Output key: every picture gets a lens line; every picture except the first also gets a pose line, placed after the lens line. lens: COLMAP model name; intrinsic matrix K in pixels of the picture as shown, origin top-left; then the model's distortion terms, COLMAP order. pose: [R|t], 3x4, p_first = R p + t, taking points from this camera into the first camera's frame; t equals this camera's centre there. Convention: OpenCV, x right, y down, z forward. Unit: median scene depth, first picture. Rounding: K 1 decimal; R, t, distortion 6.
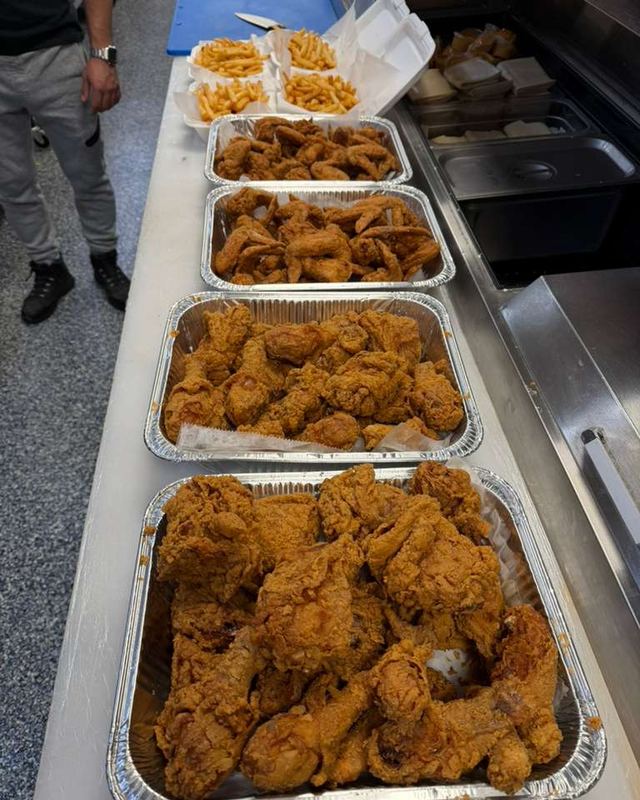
lens RADIAL K [[612.4, 0, 320.0], [0, 612.4, 400.0], [0, 0, 1]] dist [-0.010154, -0.003721]
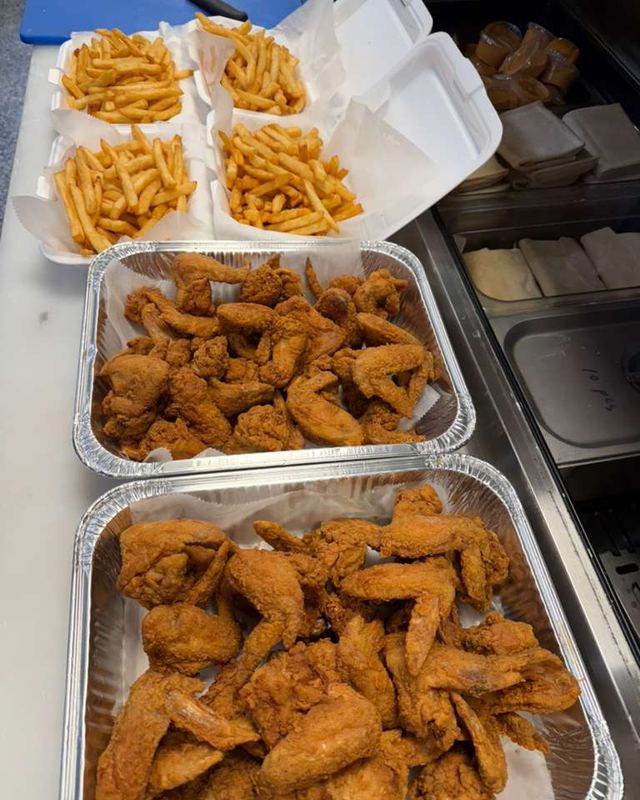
lens RADIAL K [[609.9, 0, 320.0], [0, 609.9, 400.0], [0, 0, 1]] dist [0.030206, -0.056784]
pose [[0.993318, -0.022458, 0.113199, -0.037150], [0.006346, 0.990028, 0.140726, -0.368171], [-0.115231, -0.139068, 0.983556, 0.390560]]
